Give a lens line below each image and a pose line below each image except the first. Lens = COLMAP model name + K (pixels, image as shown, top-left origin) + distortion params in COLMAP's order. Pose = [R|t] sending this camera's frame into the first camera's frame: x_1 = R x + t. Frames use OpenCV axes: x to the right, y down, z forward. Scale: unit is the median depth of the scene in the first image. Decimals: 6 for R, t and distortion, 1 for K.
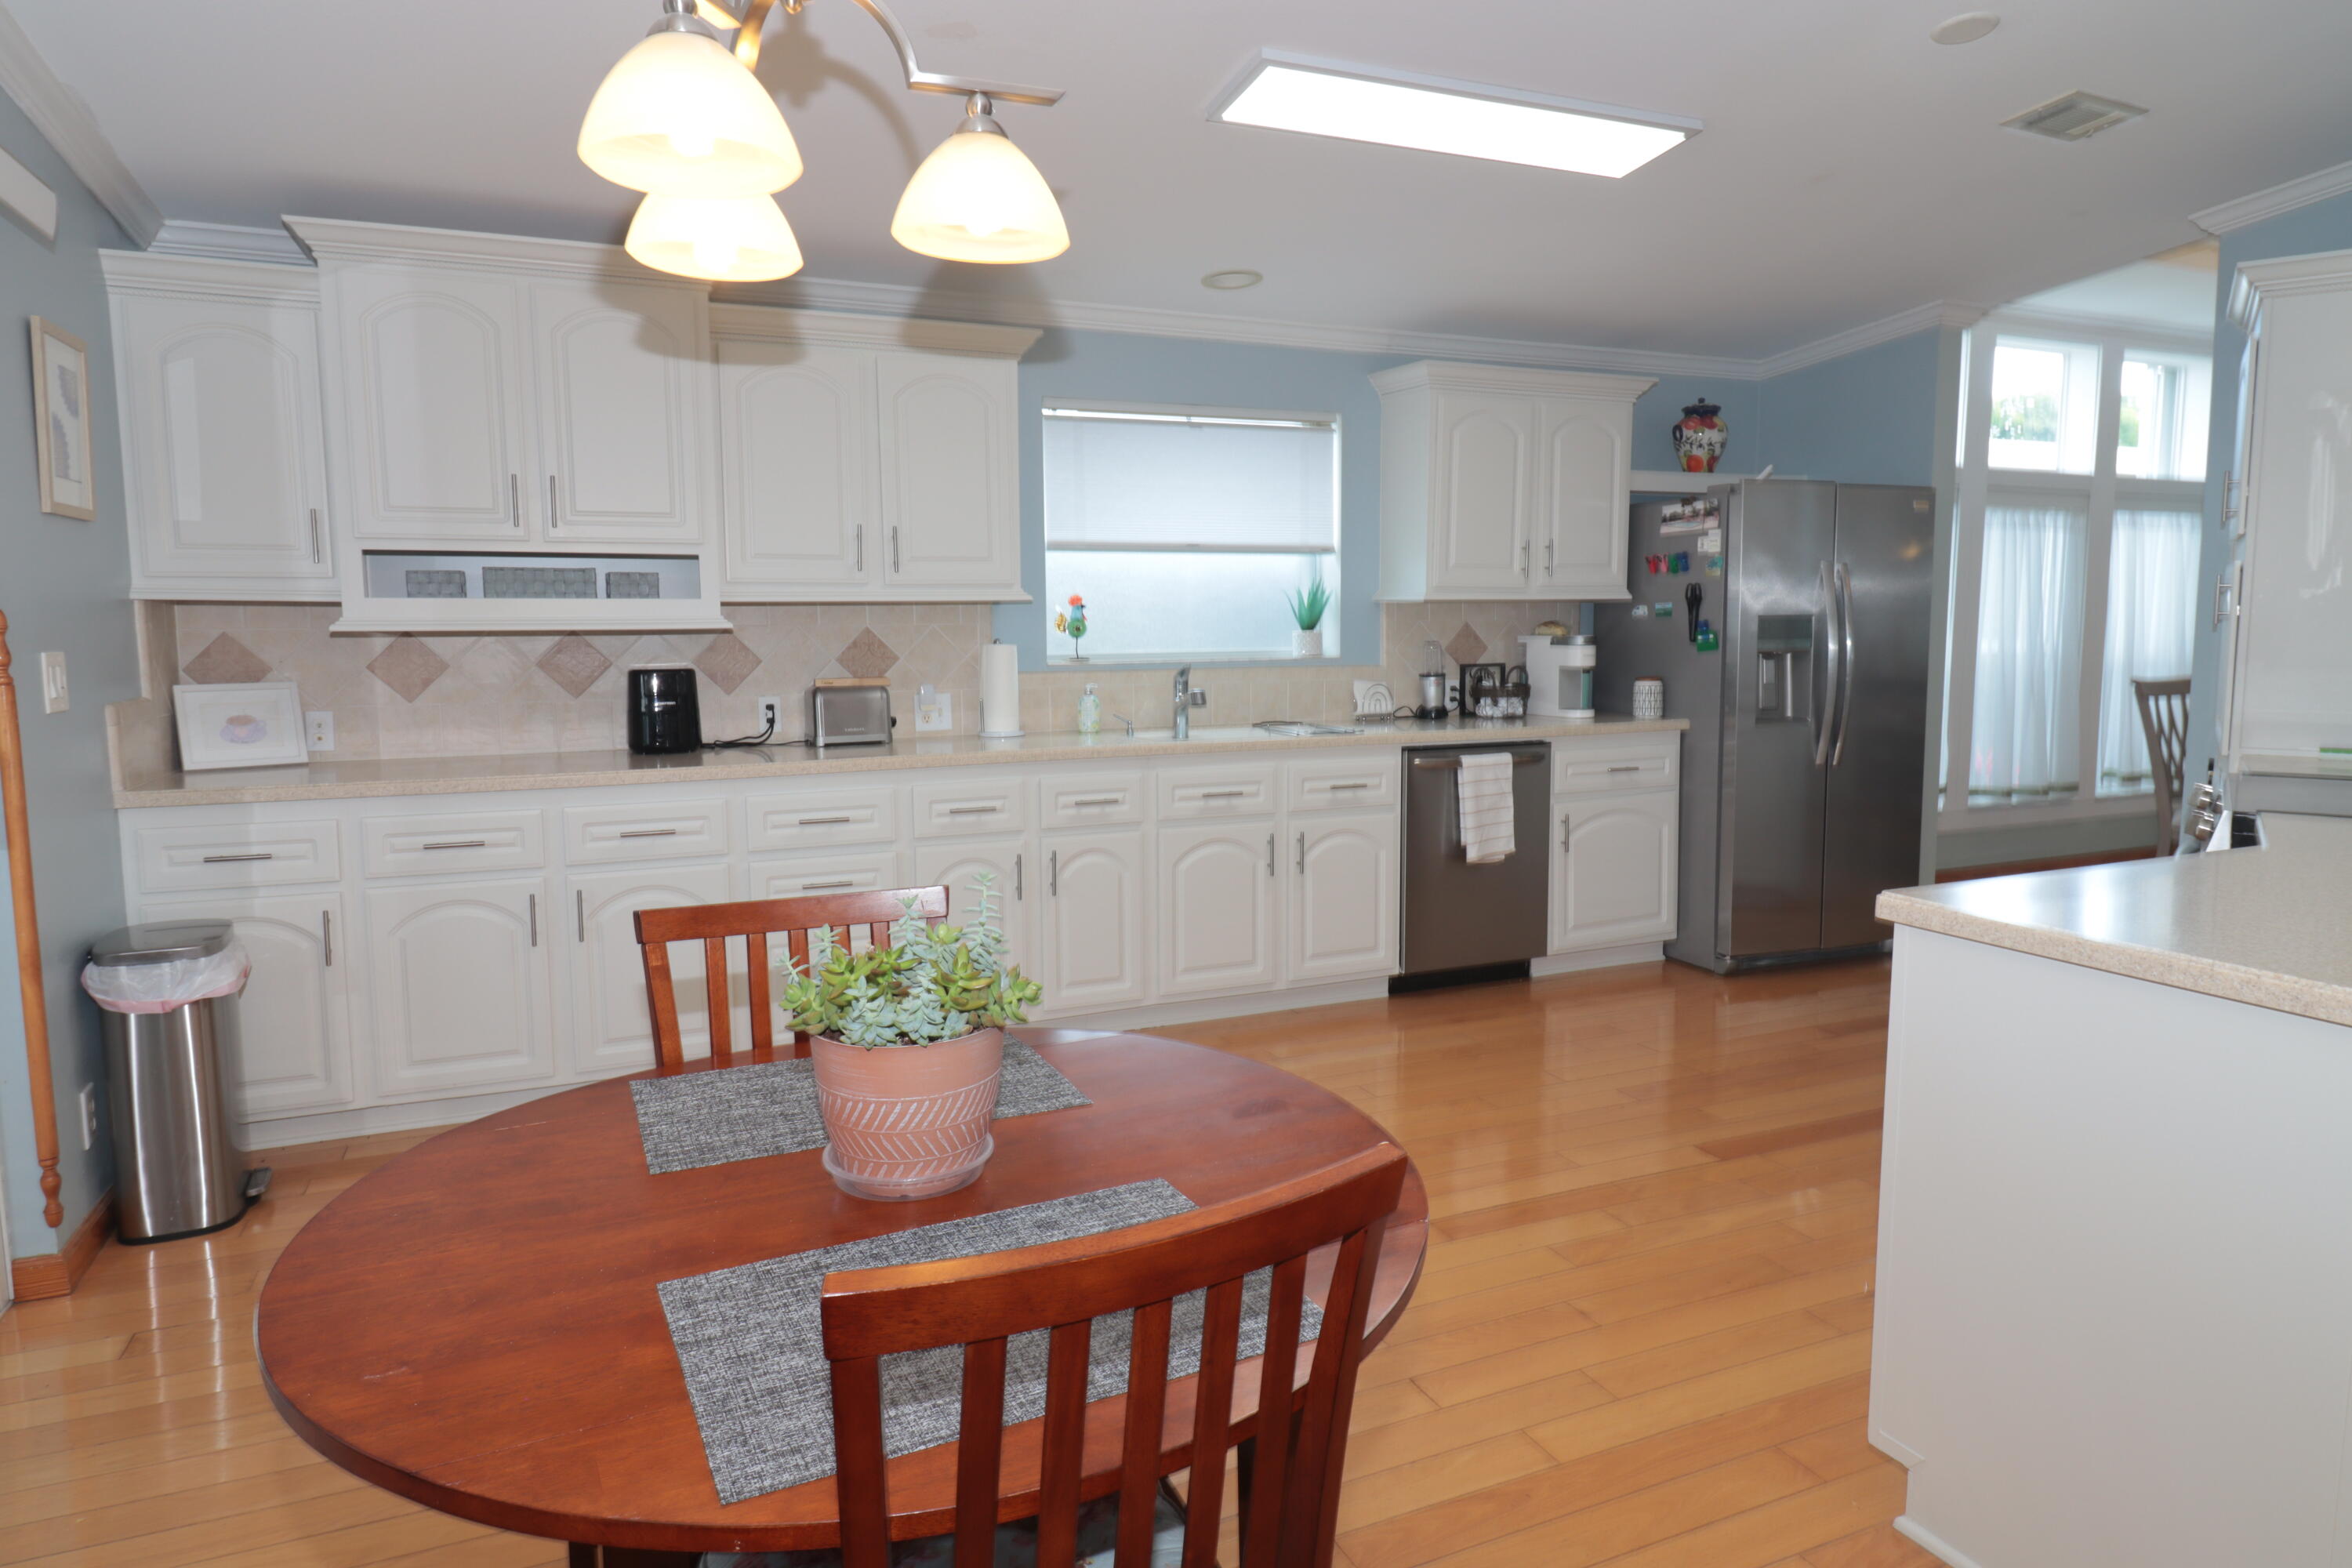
lens RADIAL K [[1404.4, 0, 1176.0], [0, 1404.4, 784.0], [0, 0, 1]] dist [0.001261, -0.000564]
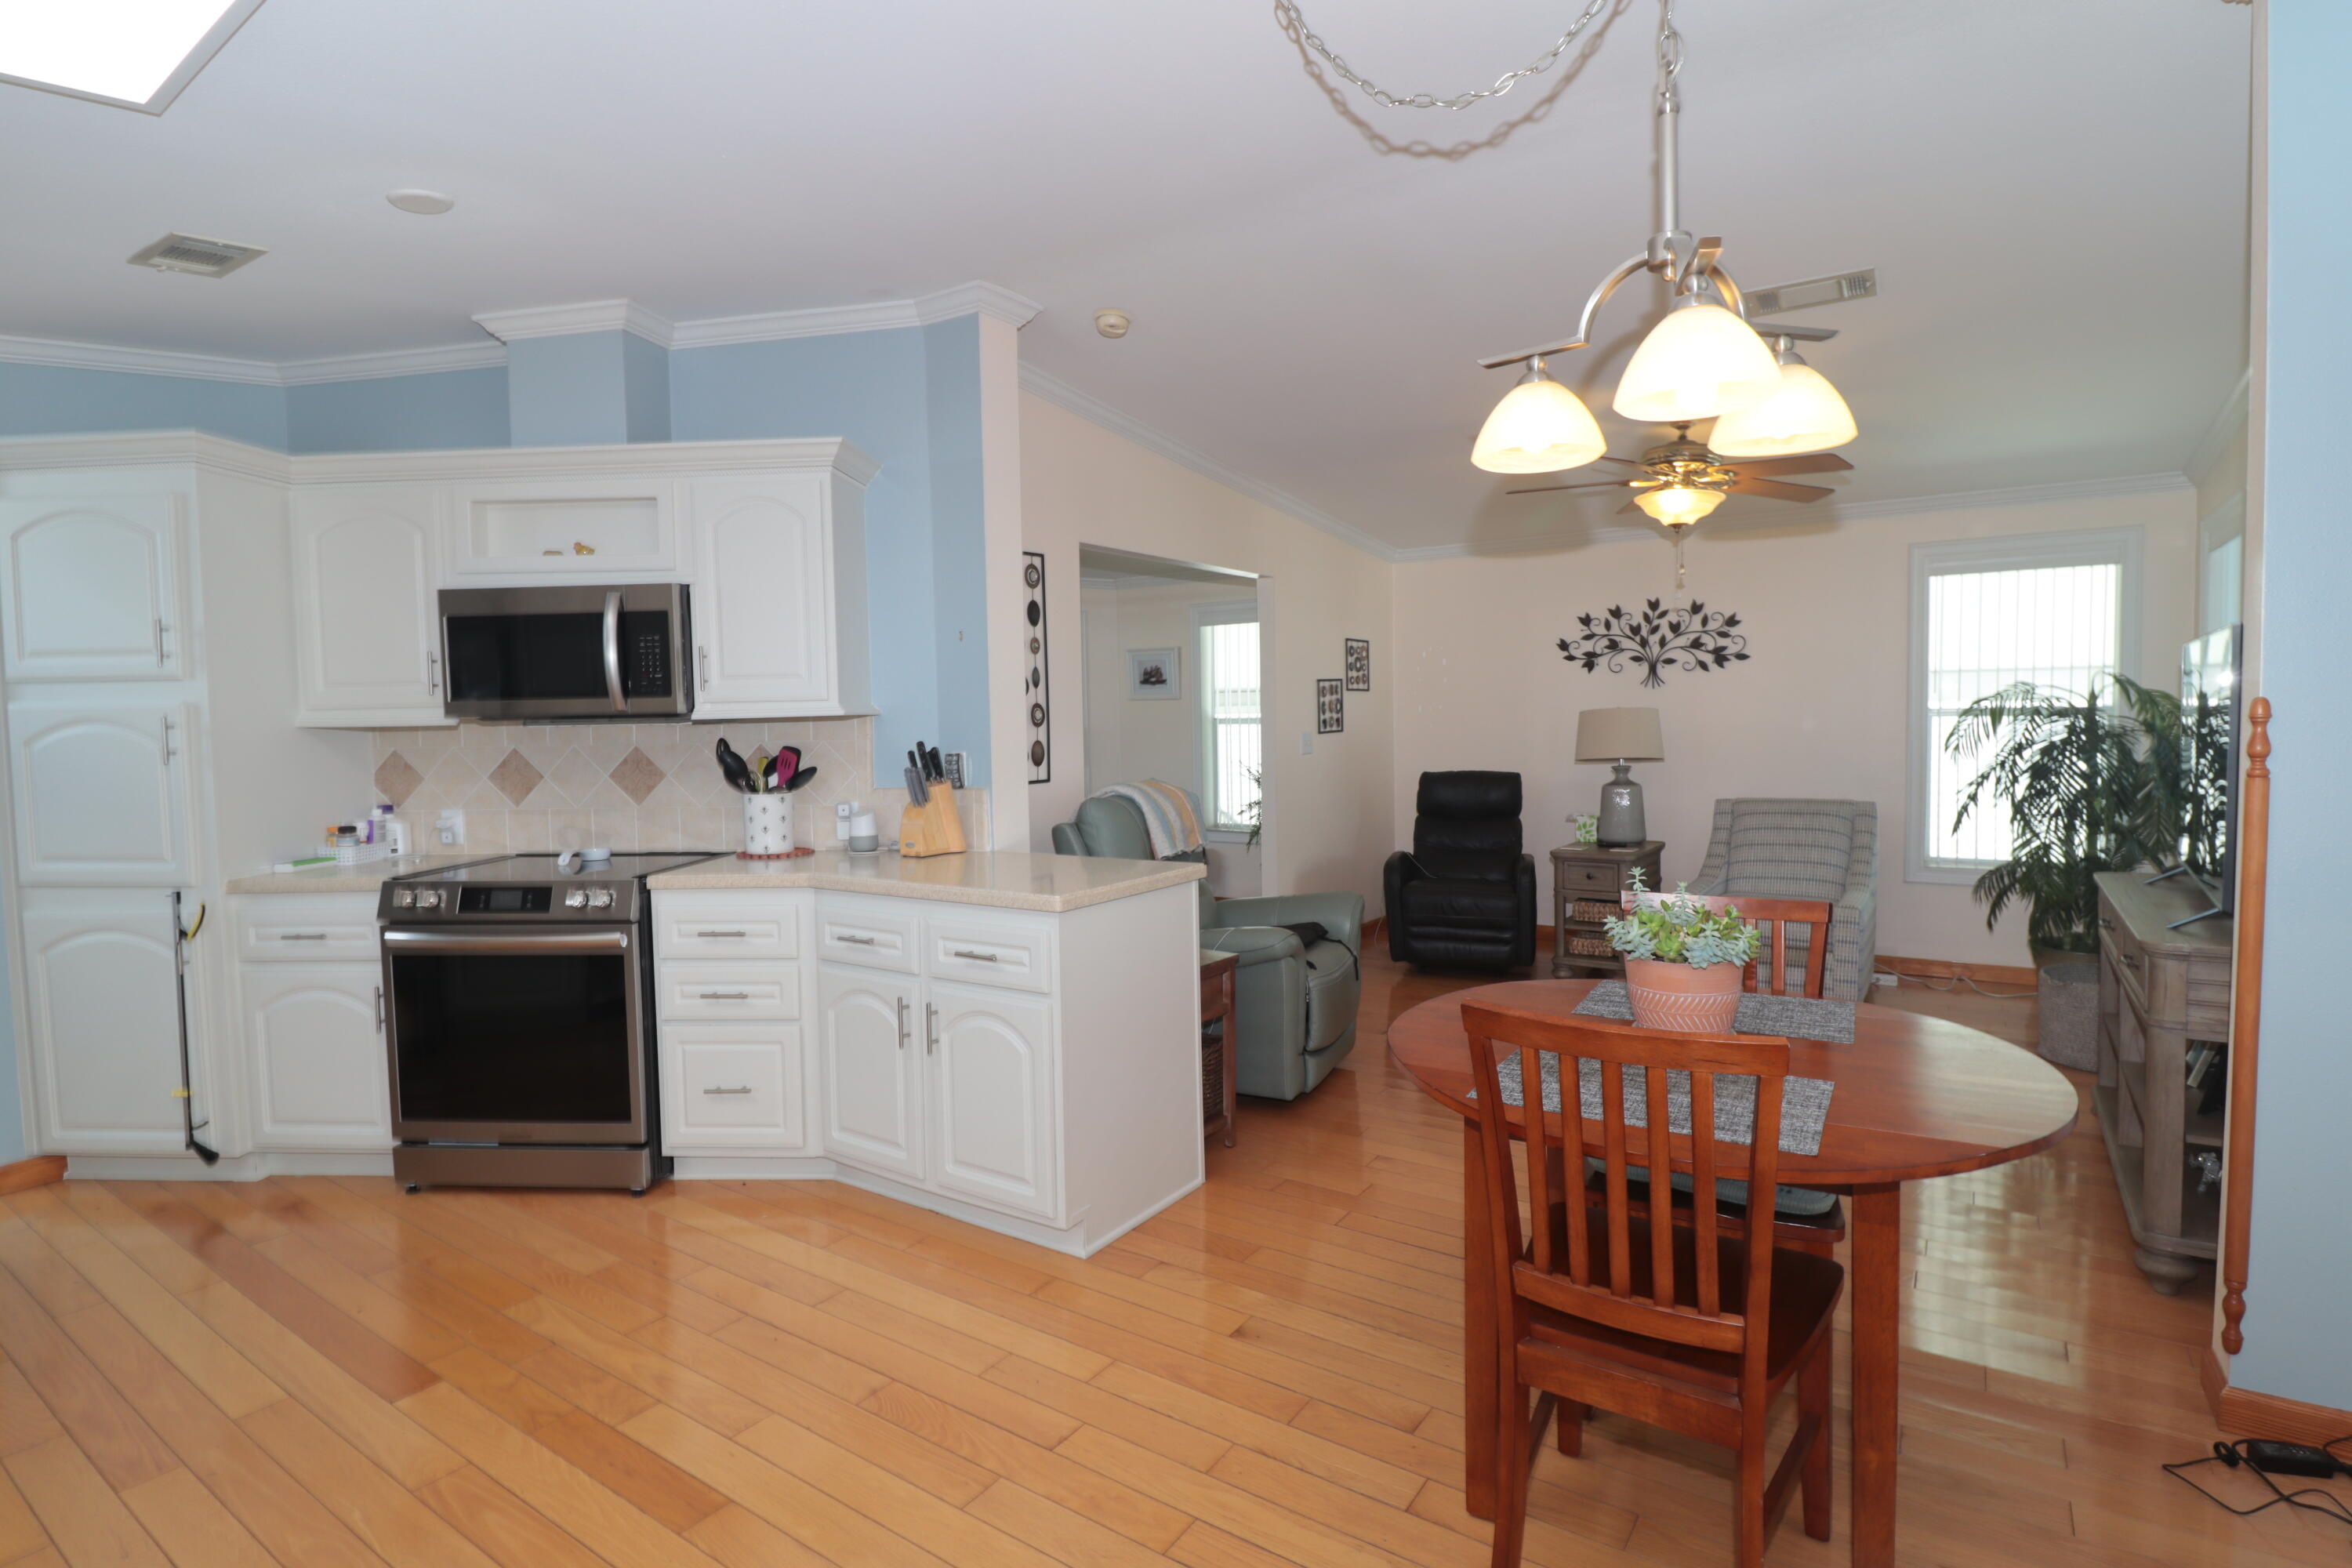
lens RADIAL K [[1188.4, 0, 1176.0], [0, 1188.4, 784.0], [0, 0, 1]] dist [0.000752, 0.000170]
pose [[-0.528939, -0.034727, 0.847949, -0.312860], [0.126208, 0.984833, 0.119060, -0.082848], [-0.839223, 0.169994, -0.516534, 0.633681]]
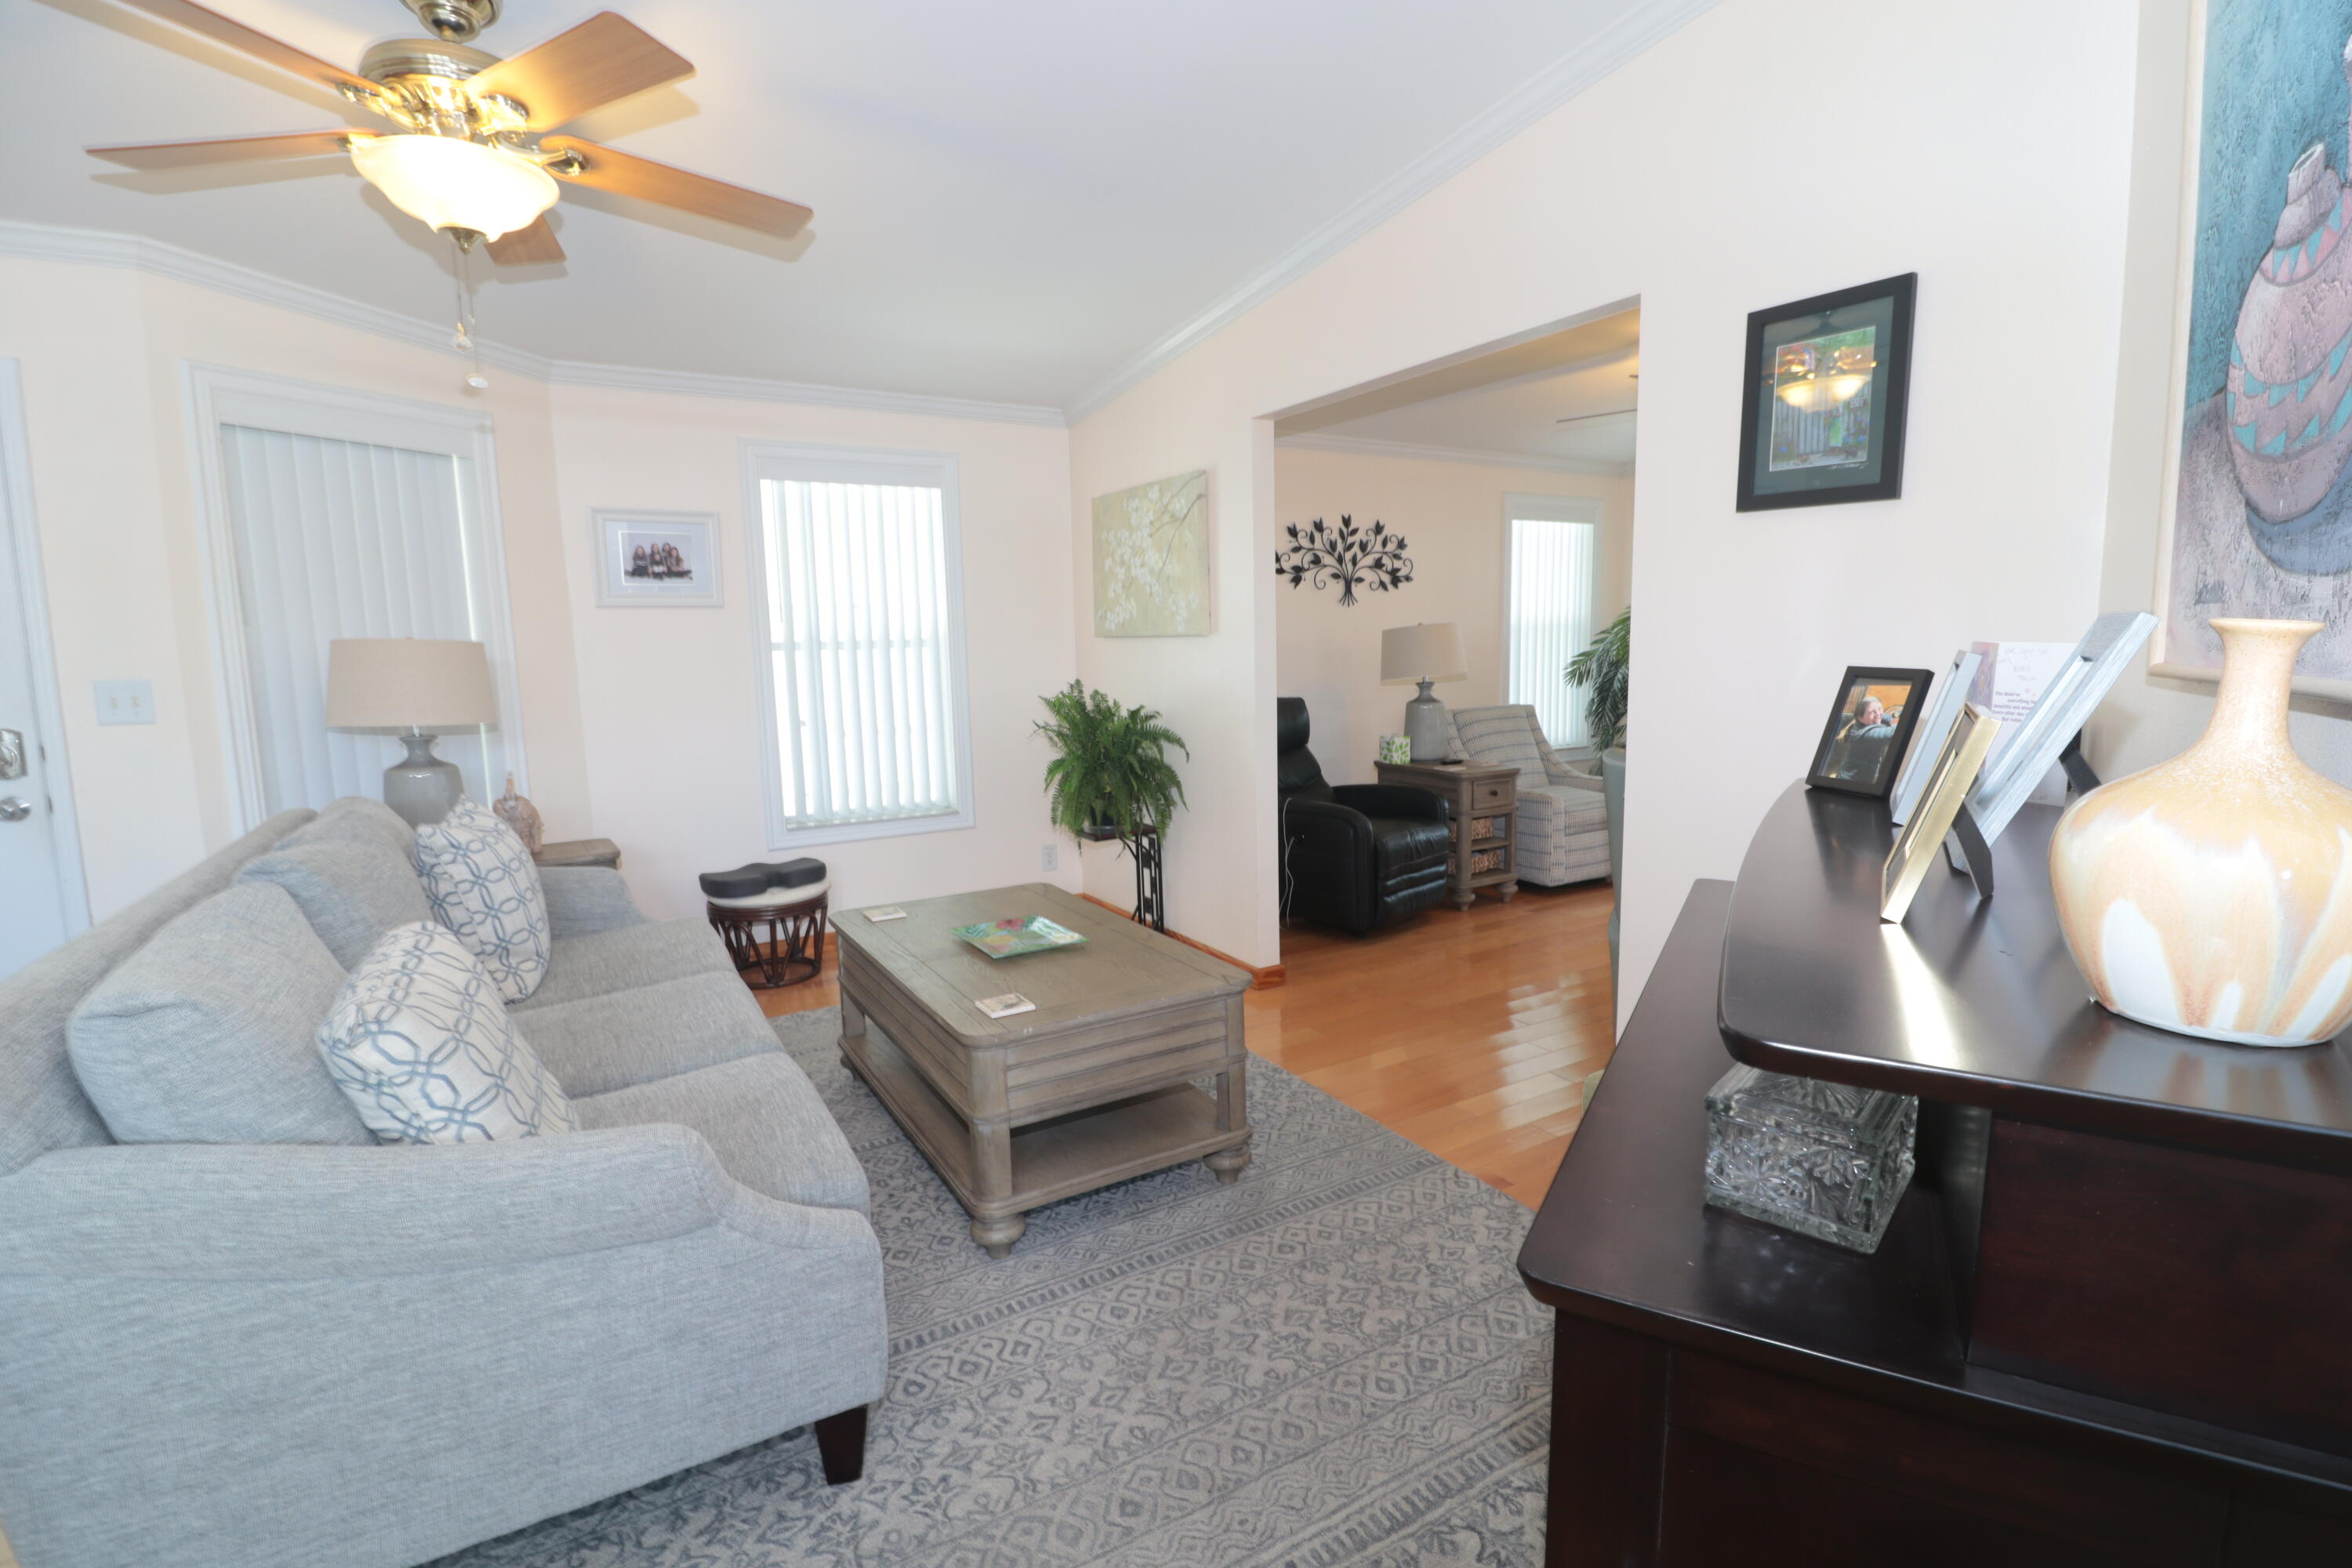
lens RADIAL K [[1091.5, 0, 1201.2], [0, 1091.5, 774.0], [0, 0, 1]] dist [0.000693, -0.013322]
pose [[-0.988538, 0.044159, -0.144371, 0.850336], [0.007175, 0.968928, 0.247240, -0.083867], [0.150803, 0.243370, -0.958139, 0.670254]]
